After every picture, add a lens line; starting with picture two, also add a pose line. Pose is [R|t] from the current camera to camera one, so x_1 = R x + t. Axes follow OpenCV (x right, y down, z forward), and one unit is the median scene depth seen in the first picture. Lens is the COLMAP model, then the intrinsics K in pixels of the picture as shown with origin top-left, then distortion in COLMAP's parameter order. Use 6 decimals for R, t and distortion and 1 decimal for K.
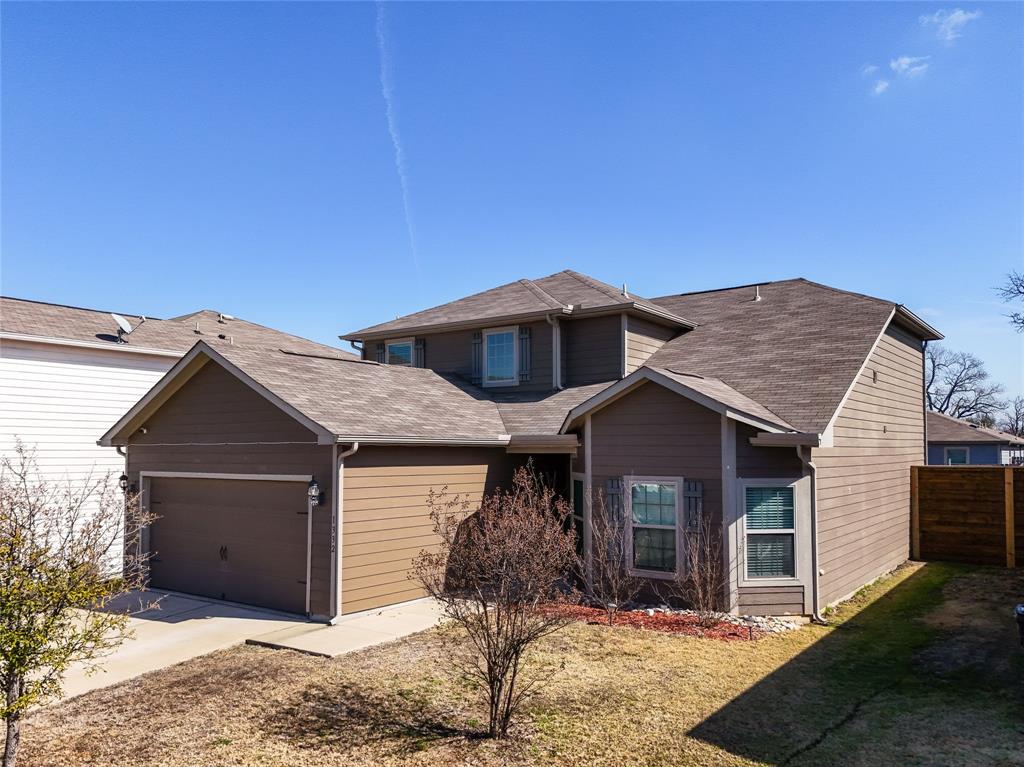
lens RADIAL K [[758.2, 0, 512.0], [0, 758.2, 383.5], [0, 0, 1]] dist [0.008270, -0.003279]
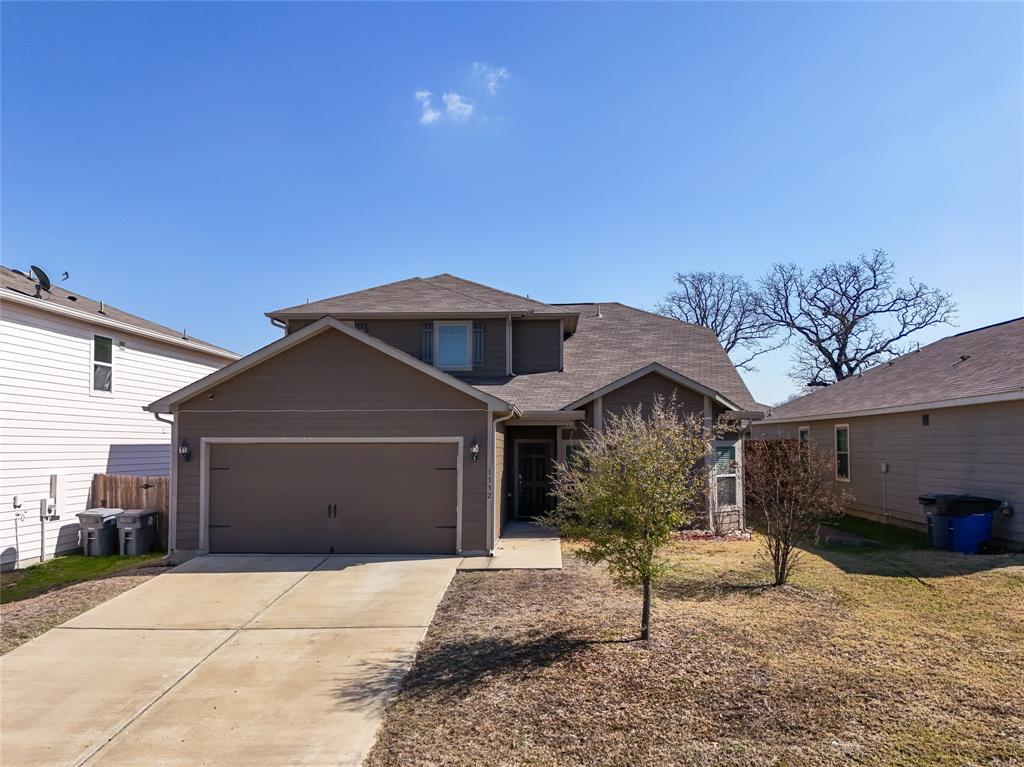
lens RADIAL K [[758.2, 0, 512.0], [0, 758.2, 383.5], [0, 0, 1]] dist [0.008270, -0.003279]
pose [[0.842374, 0.045610, 0.536960, -0.600703], [-0.047792, 0.998809, -0.009864, 0.031949], [-0.536770, -0.017353, 0.843550, -0.040431]]
